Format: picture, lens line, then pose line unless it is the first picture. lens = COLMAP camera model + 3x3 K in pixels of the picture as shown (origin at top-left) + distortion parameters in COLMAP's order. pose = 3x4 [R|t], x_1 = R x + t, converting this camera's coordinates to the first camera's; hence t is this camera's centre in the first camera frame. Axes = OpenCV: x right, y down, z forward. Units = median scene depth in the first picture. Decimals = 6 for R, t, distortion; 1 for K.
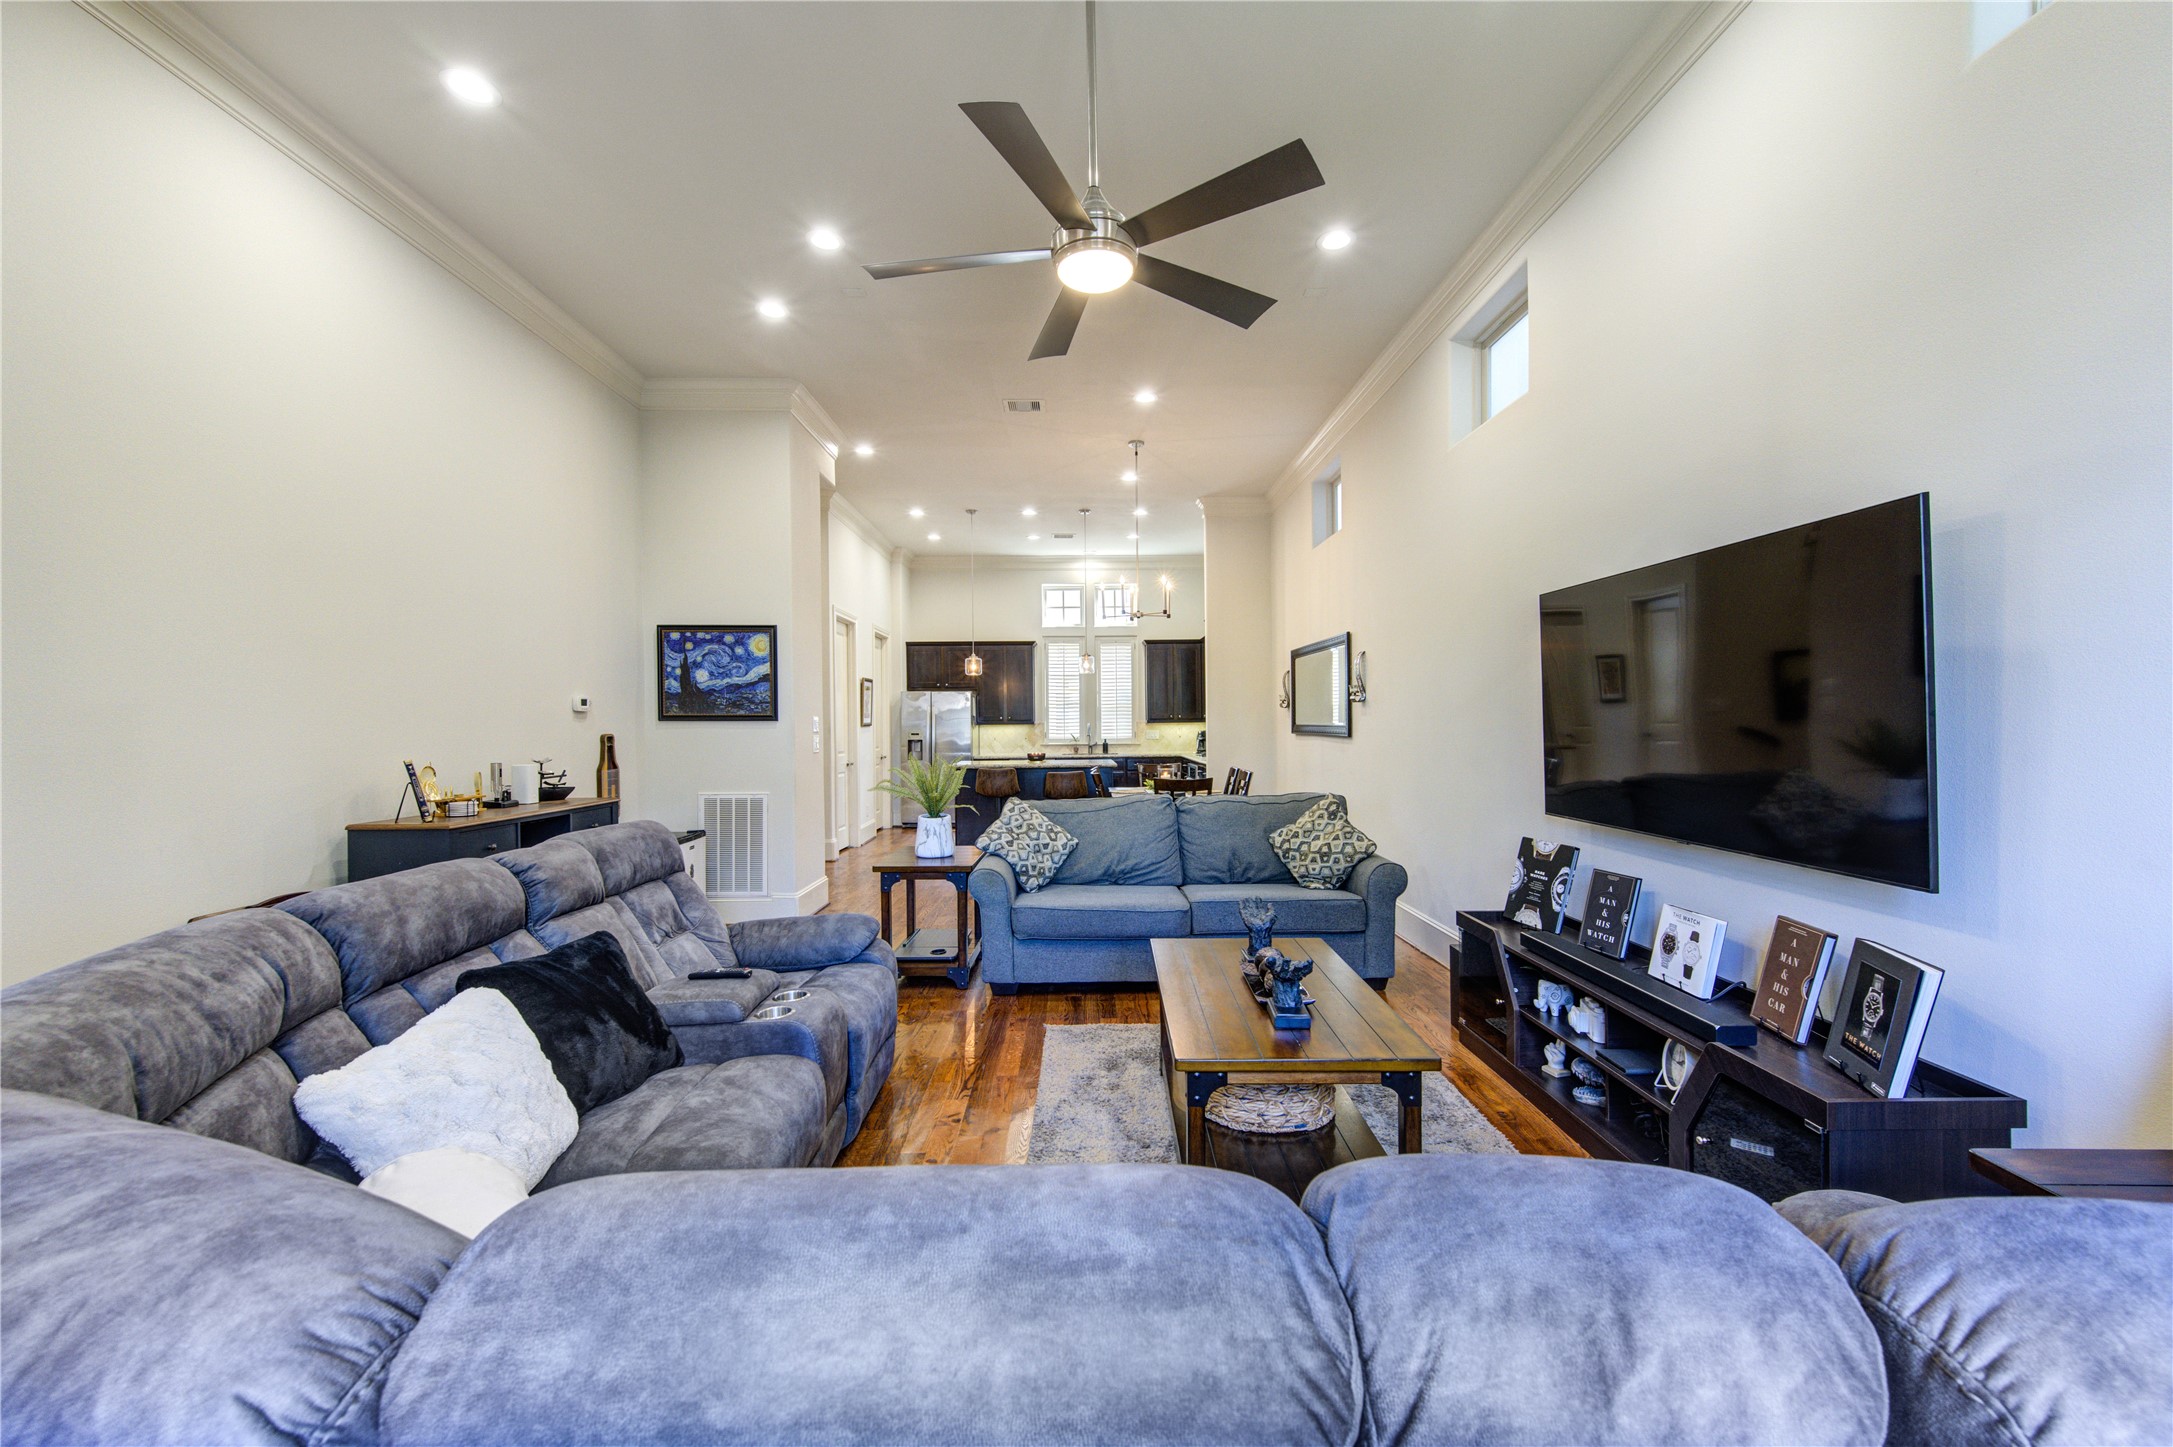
lens RADIAL K [[851.8, 0, 1097.8], [0, 851.8, 733.0], [0, 0, 1]] dist [0.001107, -0.000199]
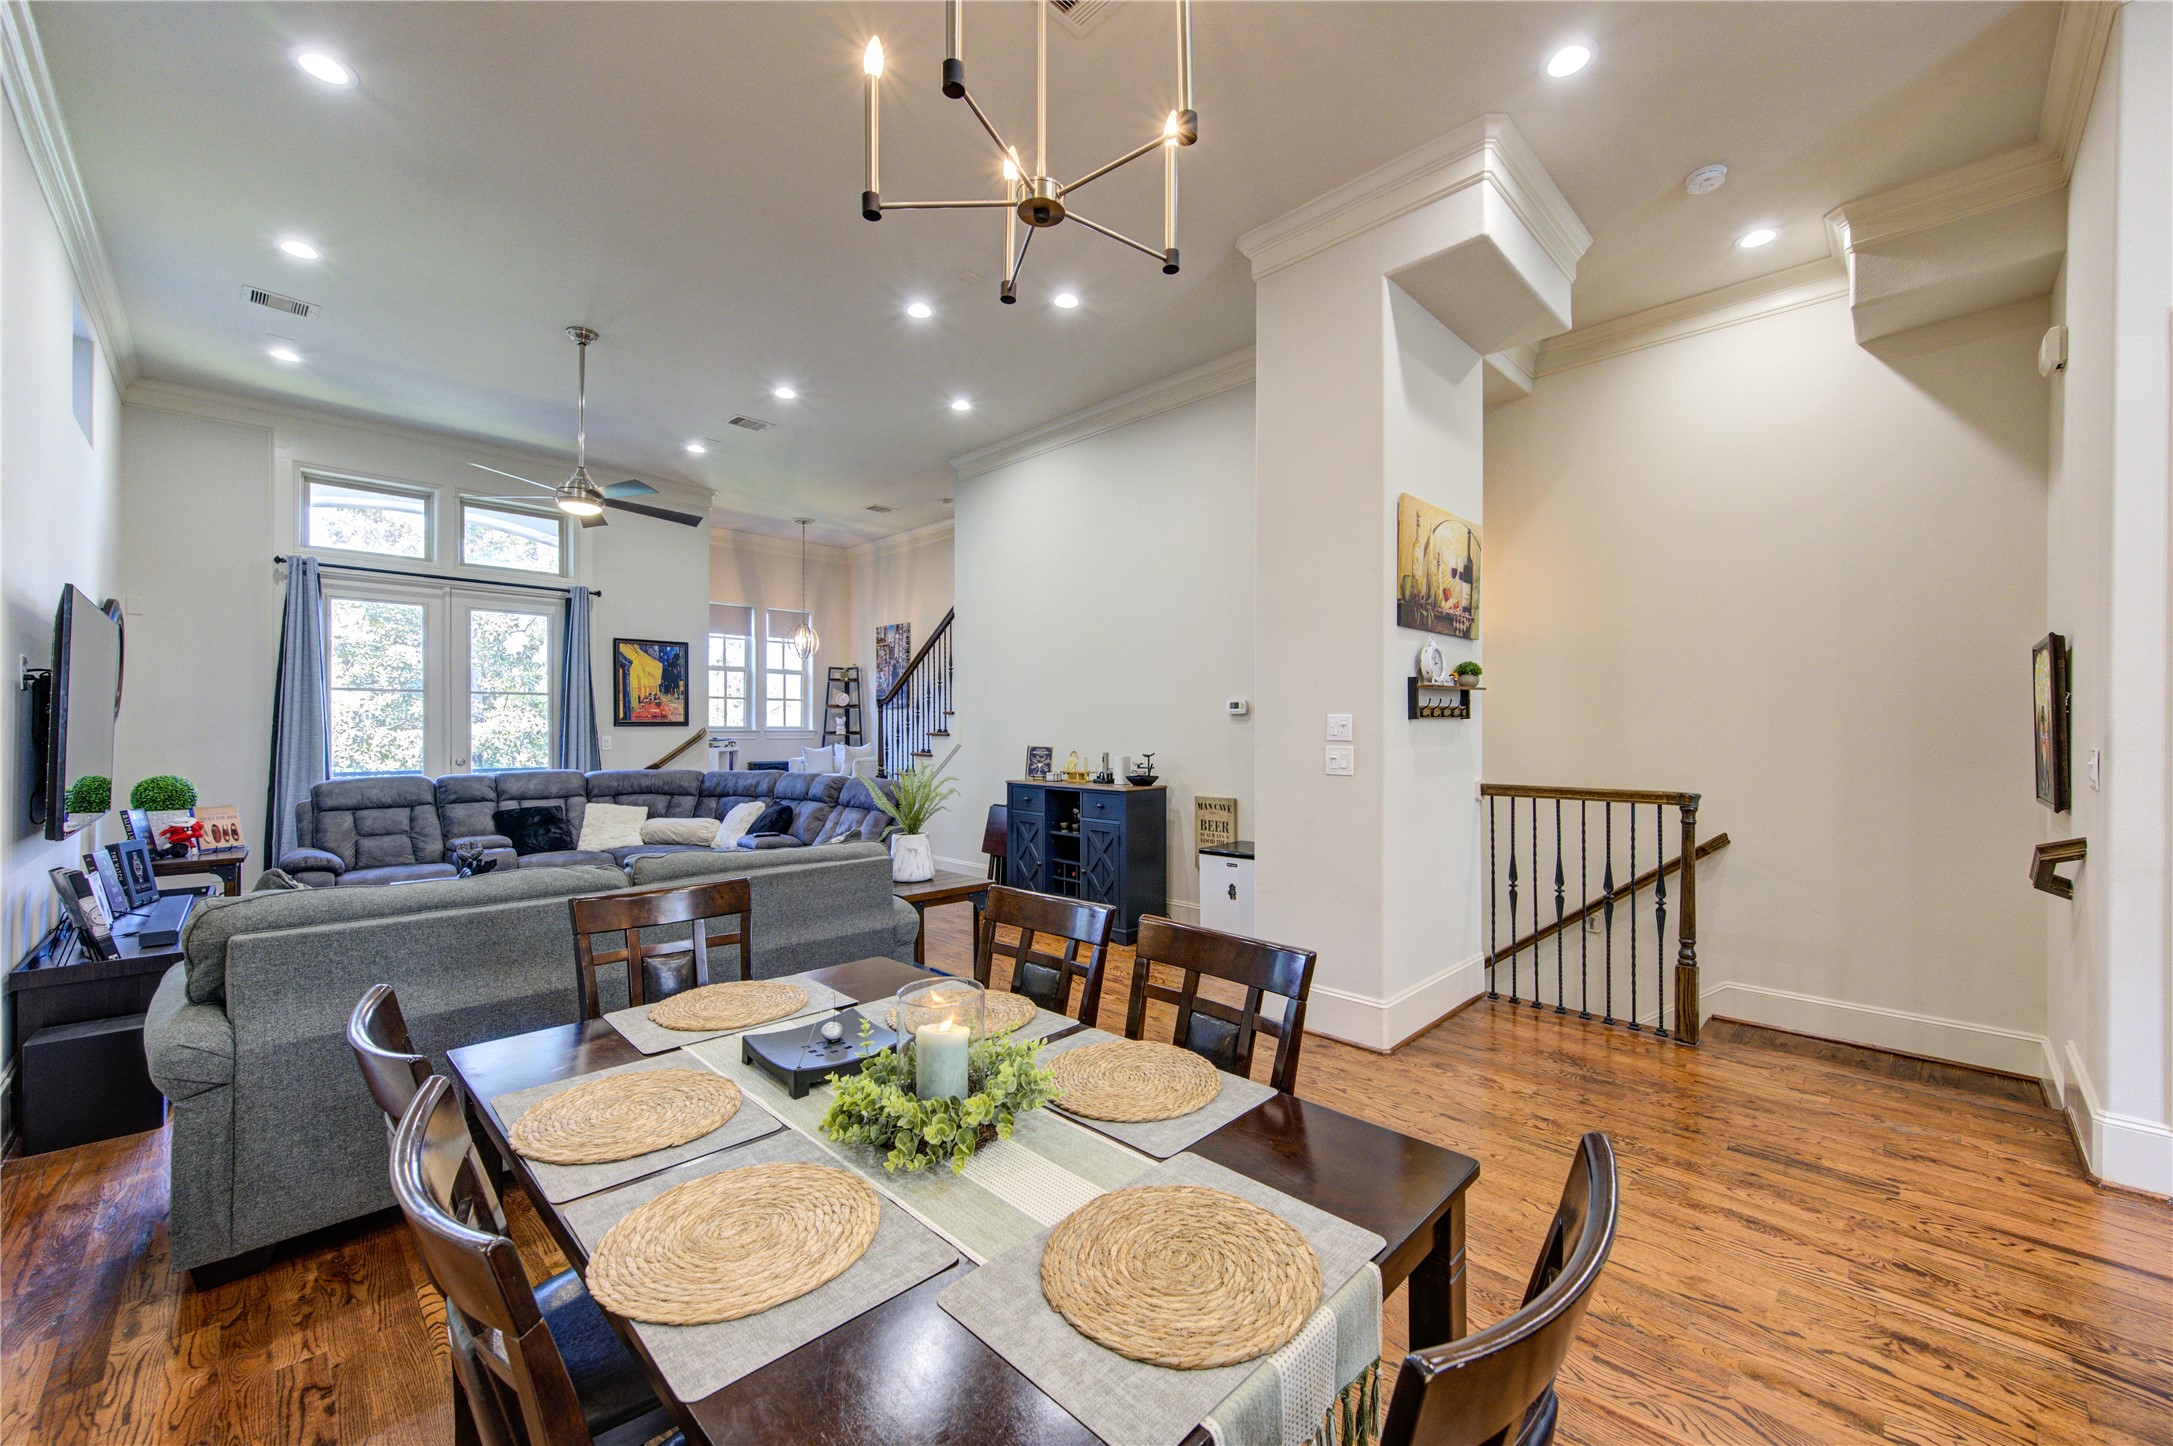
lens RADIAL K [[848.5, 0, 1096.1], [0, 848.5, 730.9], [0, 0, 1]] dist [0.003014, 0.000139]
pose [[-0.719948, 0.010051, -0.693955, 0.239904], [-0.001763, 0.999865, 0.016311, -0.019220], [0.694025, 0.012966, -0.719834, 1.525548]]
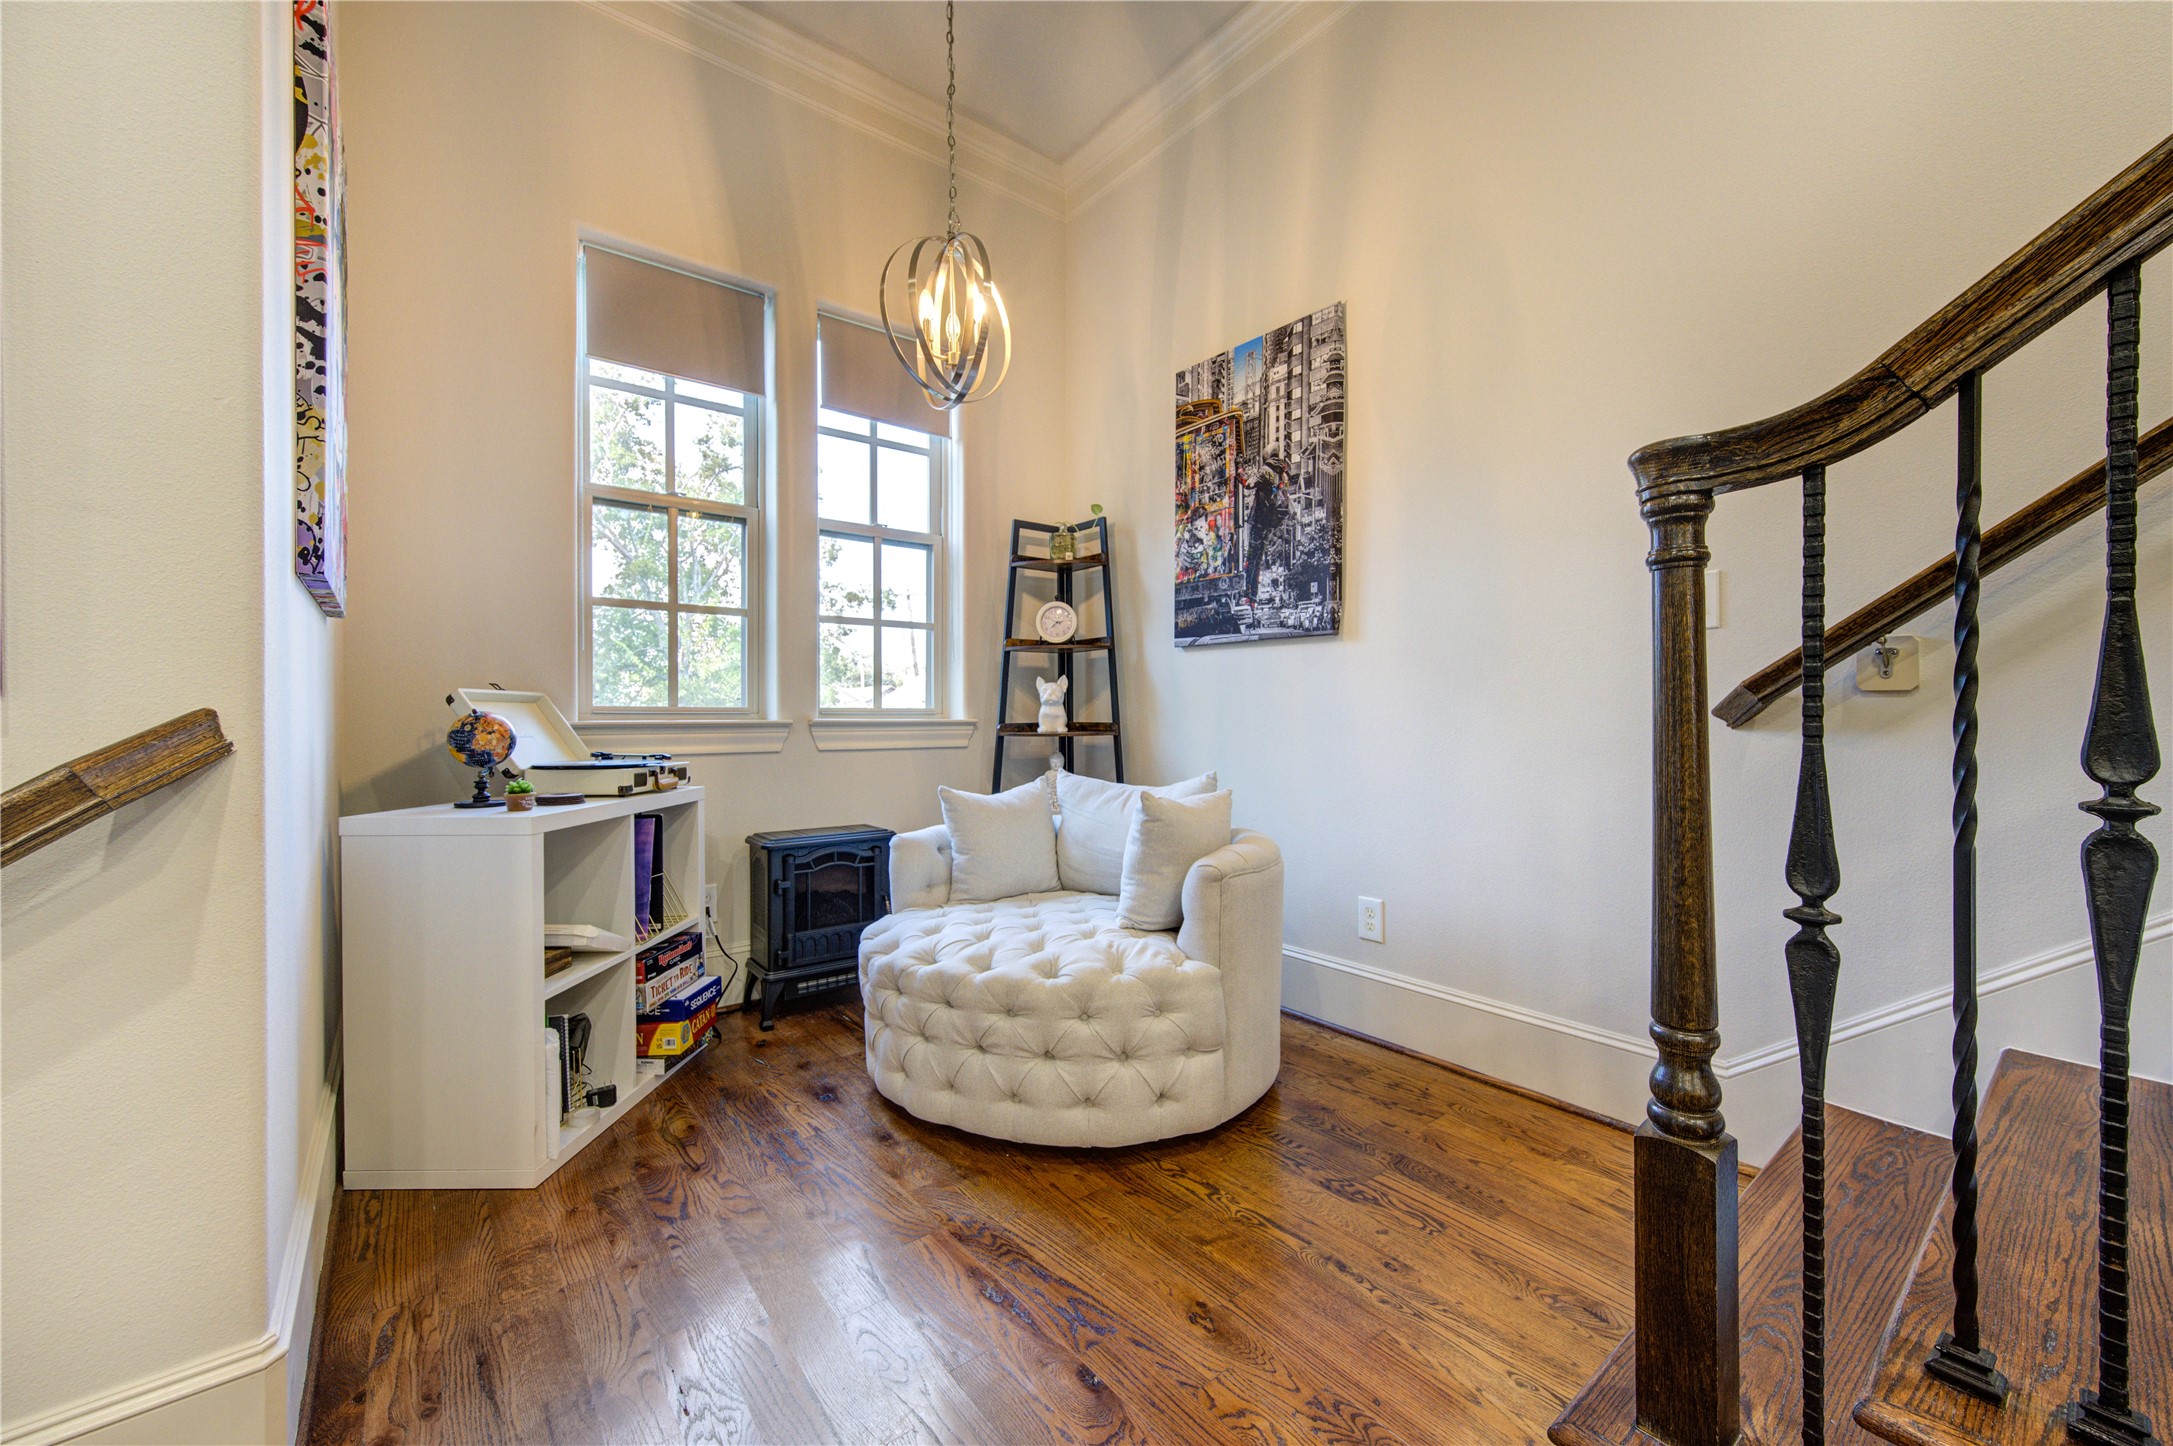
lens RADIAL K [[848.5, 0, 1097.4], [0, 848.5, 719.8], [0, 0, 1]] dist [0.003014, 0.000139]
pose [[-0.792562, 0.012300, -0.609667, -0.360559], [0.001013, 0.999822, 0.018853, 0.000916], [0.609790, 0.014325, -0.792433, 0.184222]]
